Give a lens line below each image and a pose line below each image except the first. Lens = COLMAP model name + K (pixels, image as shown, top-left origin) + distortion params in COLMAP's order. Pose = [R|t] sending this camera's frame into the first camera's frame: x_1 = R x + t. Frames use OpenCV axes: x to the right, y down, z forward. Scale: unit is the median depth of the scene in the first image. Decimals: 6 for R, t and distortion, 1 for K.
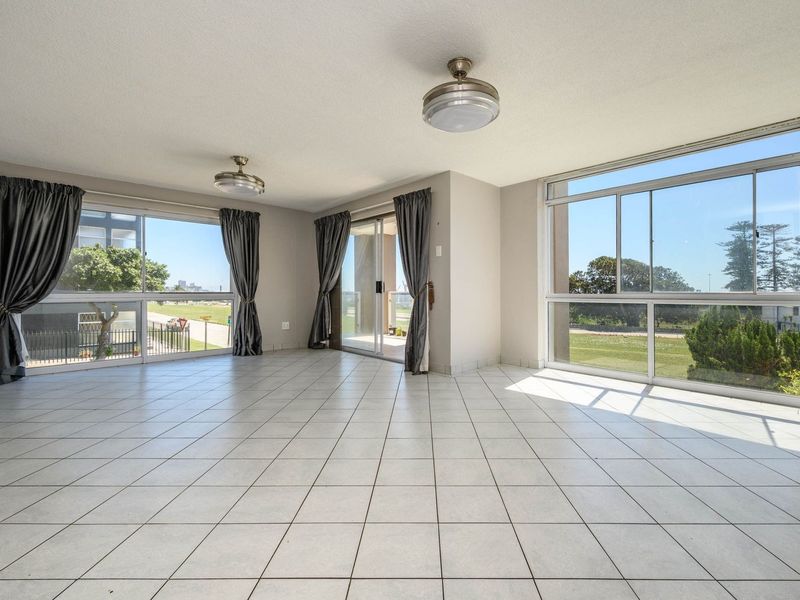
lens RADIAL K [[374.1, 0, 421.6], [0, 374.1, 285.8], [0, 0, 1]] dist [-0.000400, 0.000066]
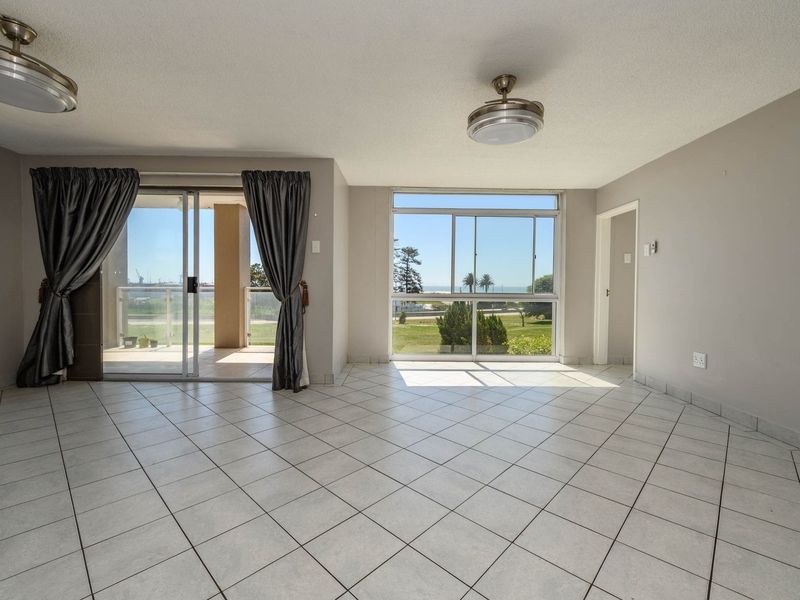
lens RADIAL K [[359.7, 0, 408.4], [0, 359.7, 287.3], [0, 0, 1]] dist [-0.000820, 0.000046]
pose [[0.681882, 0.003038, 0.731456, -0.393979], [-0.022721, 0.999597, 0.017030, -0.015633], [-0.731110, -0.028232, 0.681676, 0.243233]]
